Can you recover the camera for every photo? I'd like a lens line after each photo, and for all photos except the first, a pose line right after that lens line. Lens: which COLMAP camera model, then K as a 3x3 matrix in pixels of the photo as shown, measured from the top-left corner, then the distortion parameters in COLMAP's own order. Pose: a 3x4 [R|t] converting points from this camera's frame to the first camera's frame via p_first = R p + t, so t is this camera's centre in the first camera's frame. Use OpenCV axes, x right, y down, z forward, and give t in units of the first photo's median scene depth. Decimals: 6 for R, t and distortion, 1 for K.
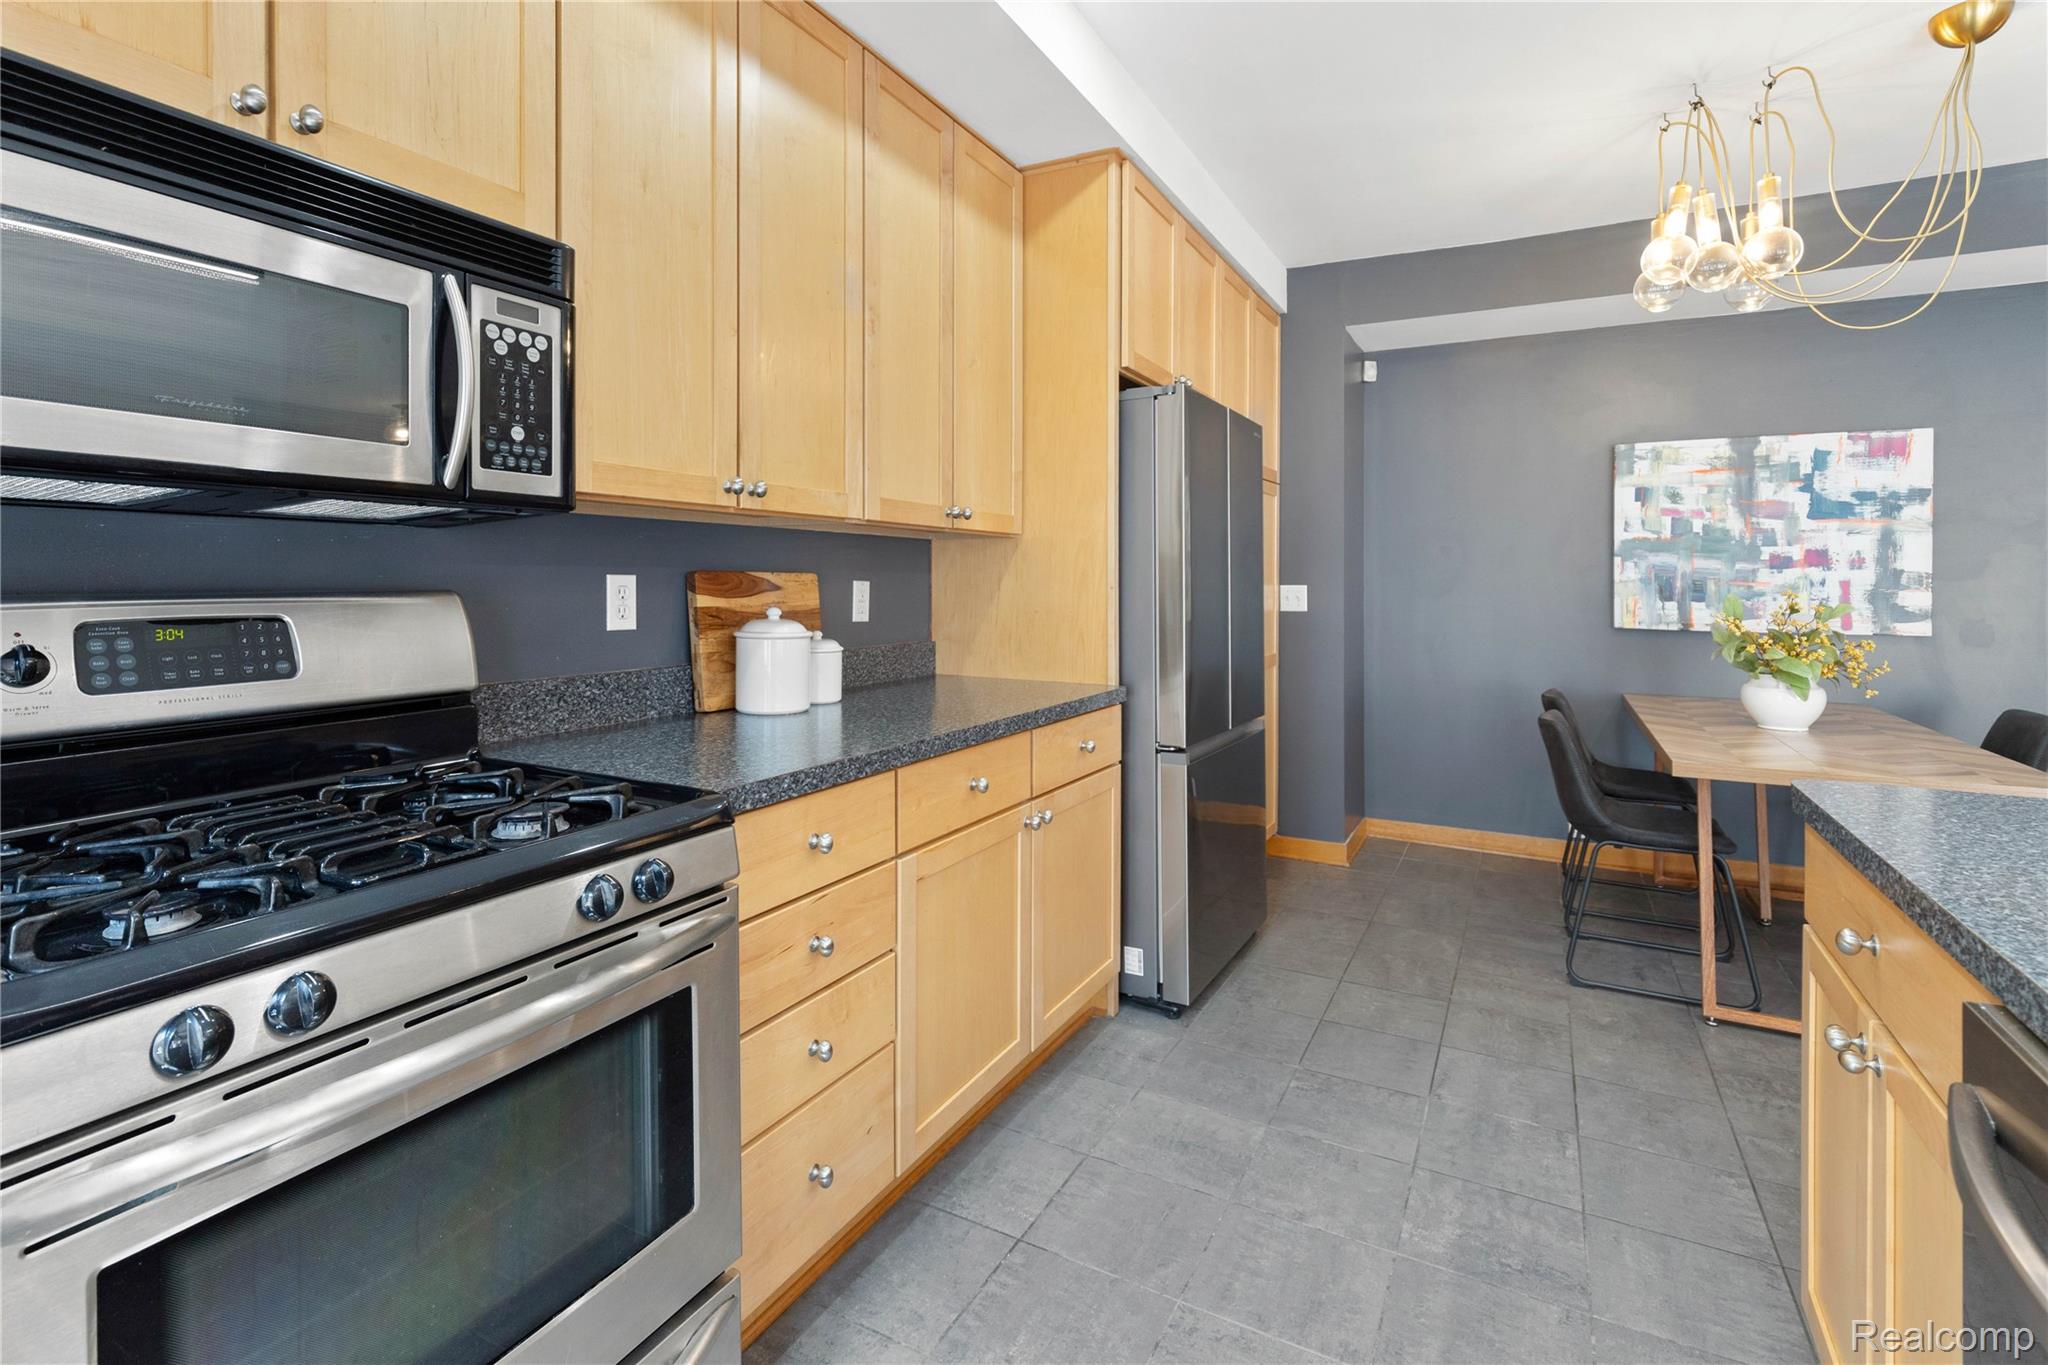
lens RADIAL K [[964.4, 0, 1025.9], [0, 964.4, 578.5], [0, 0, 1]] dist [0.000205, -0.000149]
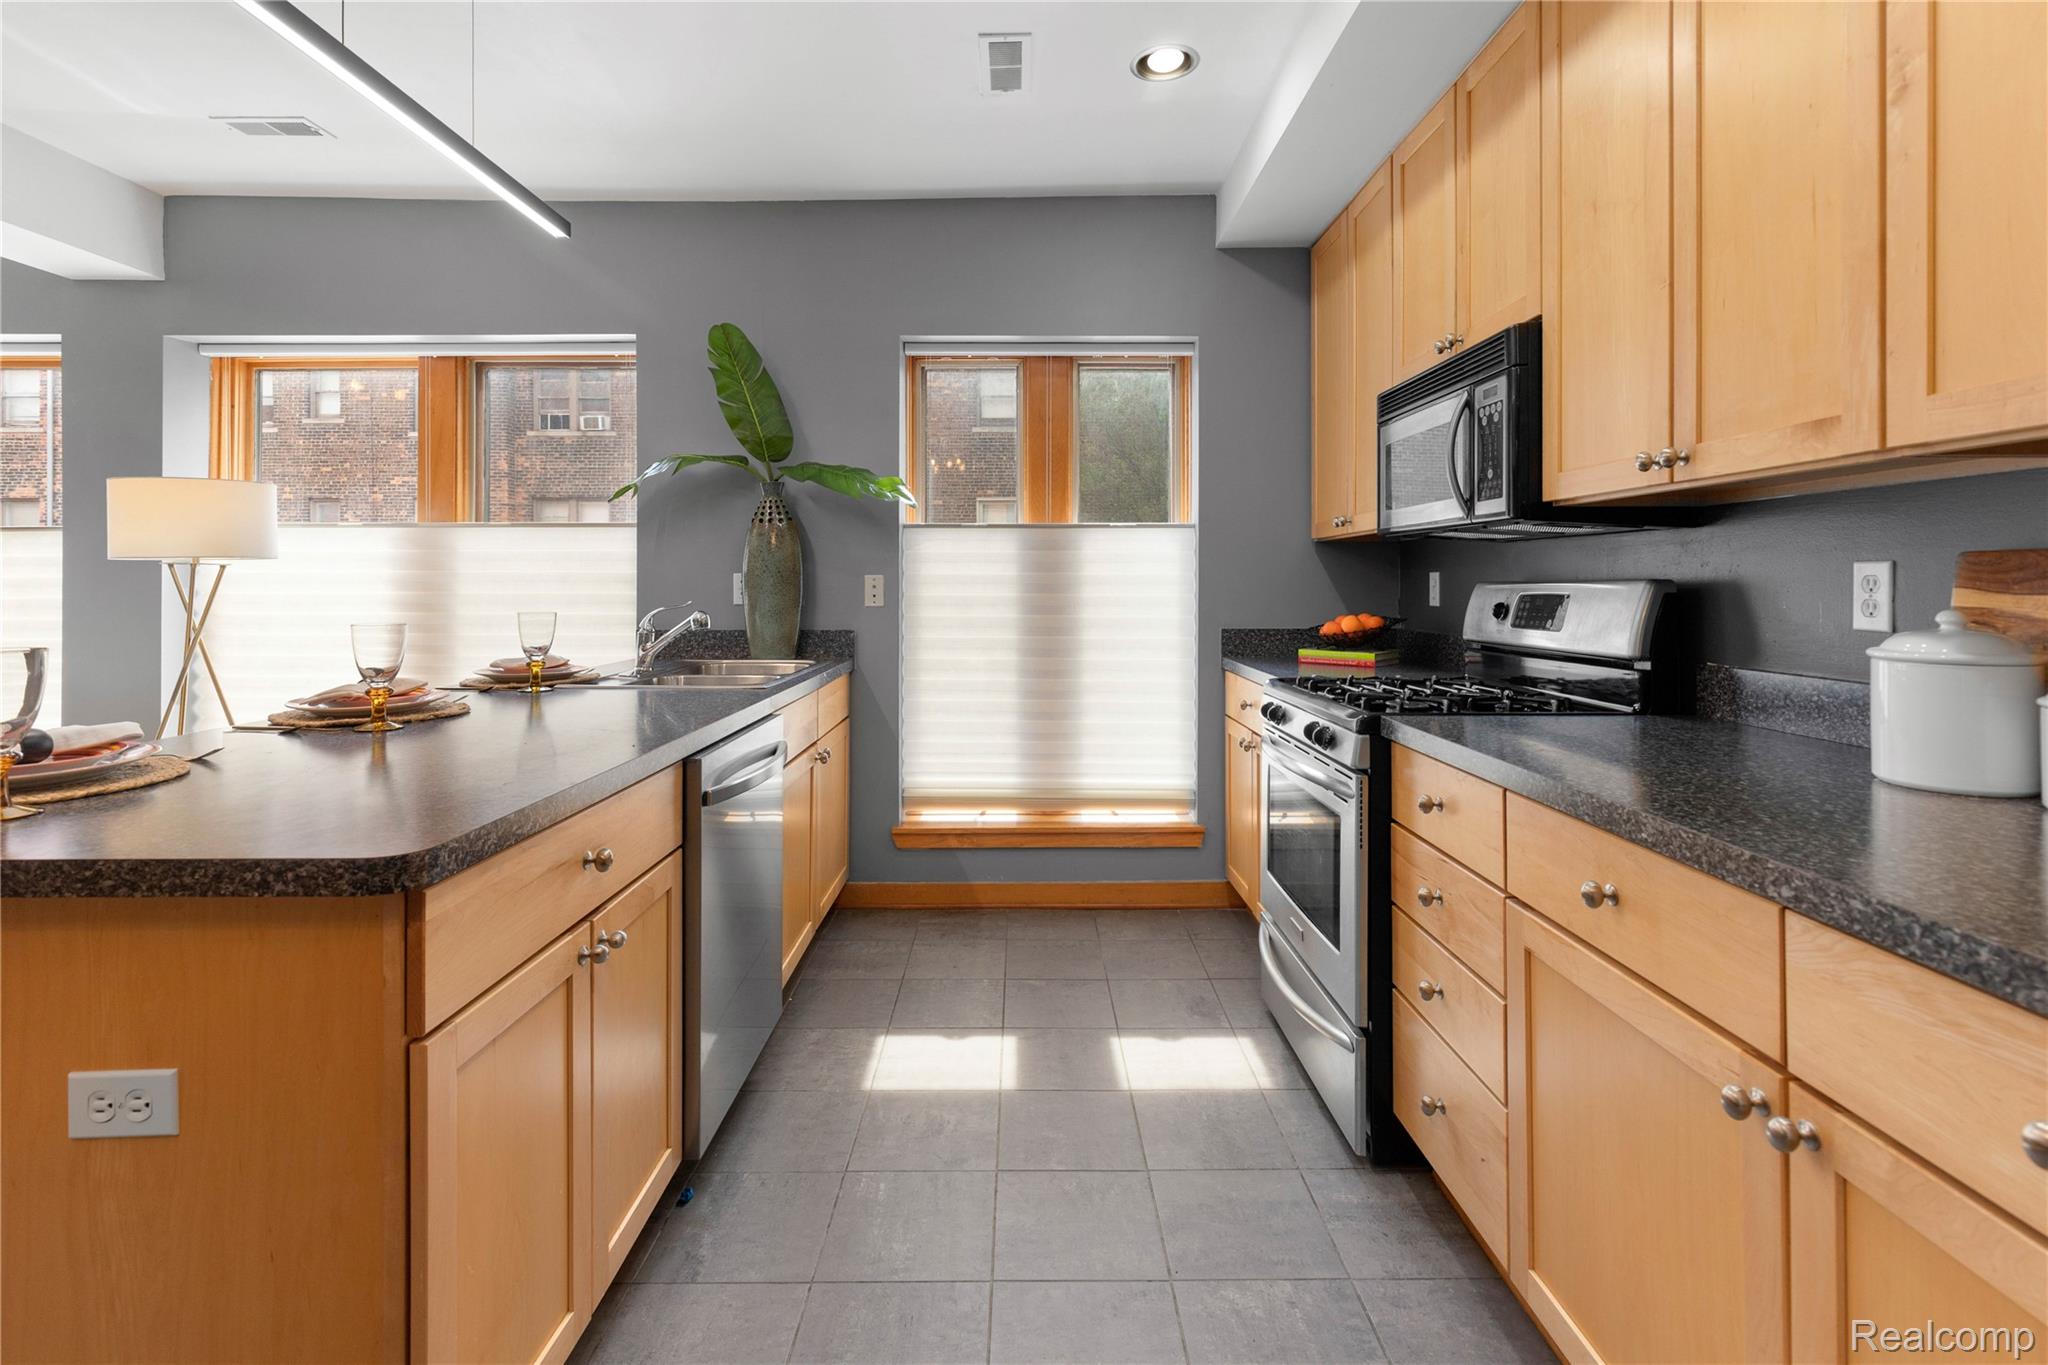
lens RADIAL K [[954.0, 0, 1021.6], [0, 954.0, 586.9], [0, 0, 1]] dist [-0.000904, 0.000043]
pose [[-0.880347, -0.001338, -0.474328, 0.774194], [-0.002058, 0.999997, 0.000997, 0.023627], [0.474326, 0.001854, -0.880348, 1.858085]]
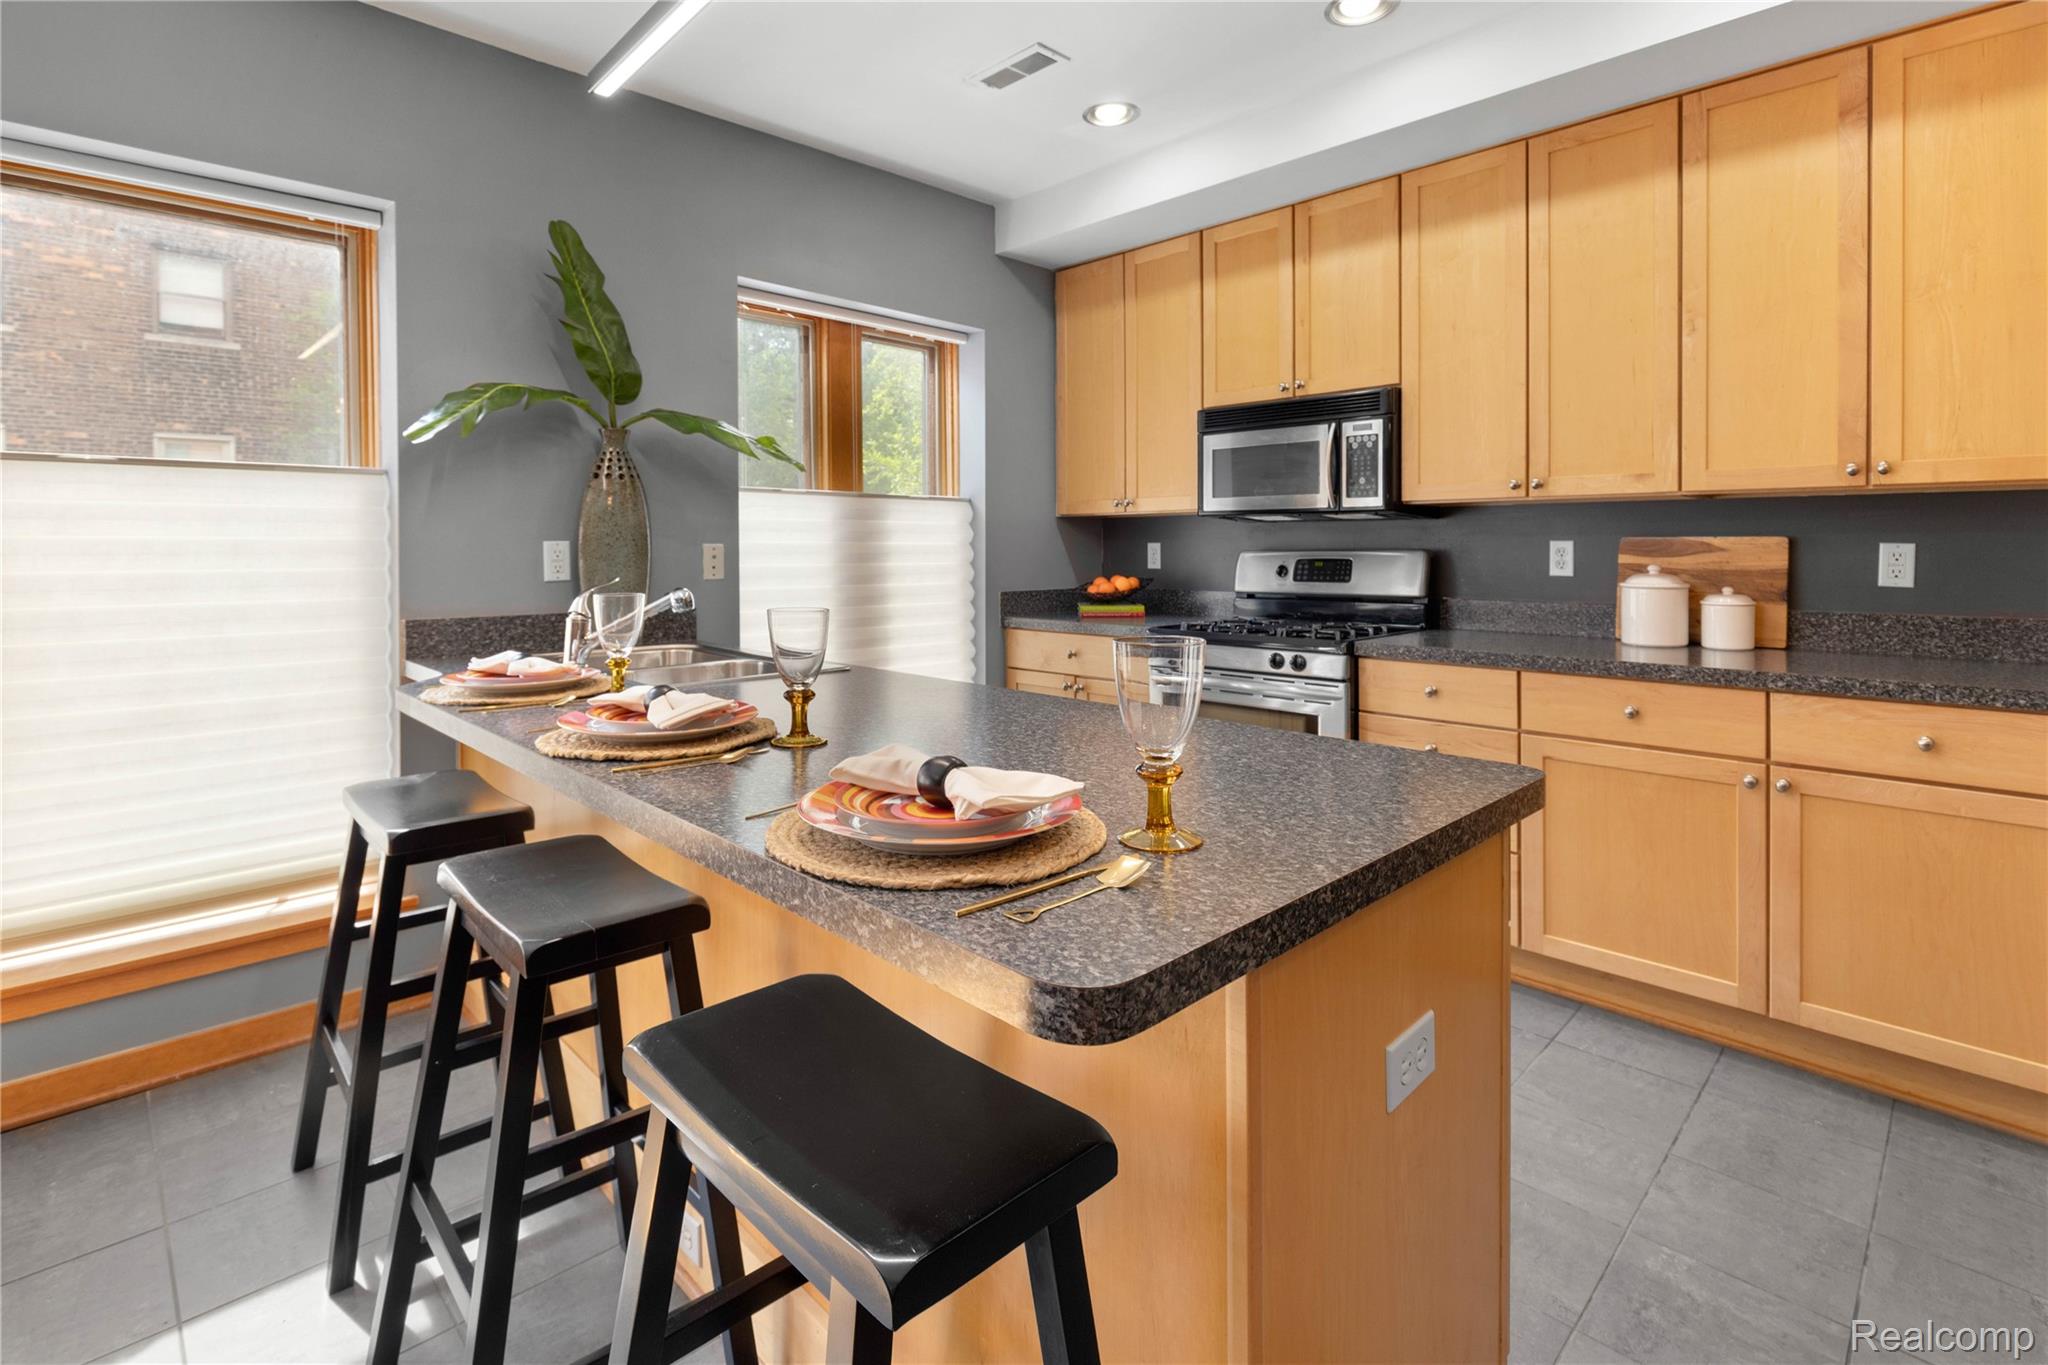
lens RADIAL K [[962.3, 0, 1022.6], [0, 962.3, 572.0], [0, 0, 1]] dist [0.000033, 0.000163]
pose [[-0.293447, 0.020706, -0.955751, 1.808186], [0.002214, 0.999777, 0.020980, 0.016209], [0.955973, 0.004040, -0.293428, 0.854052]]
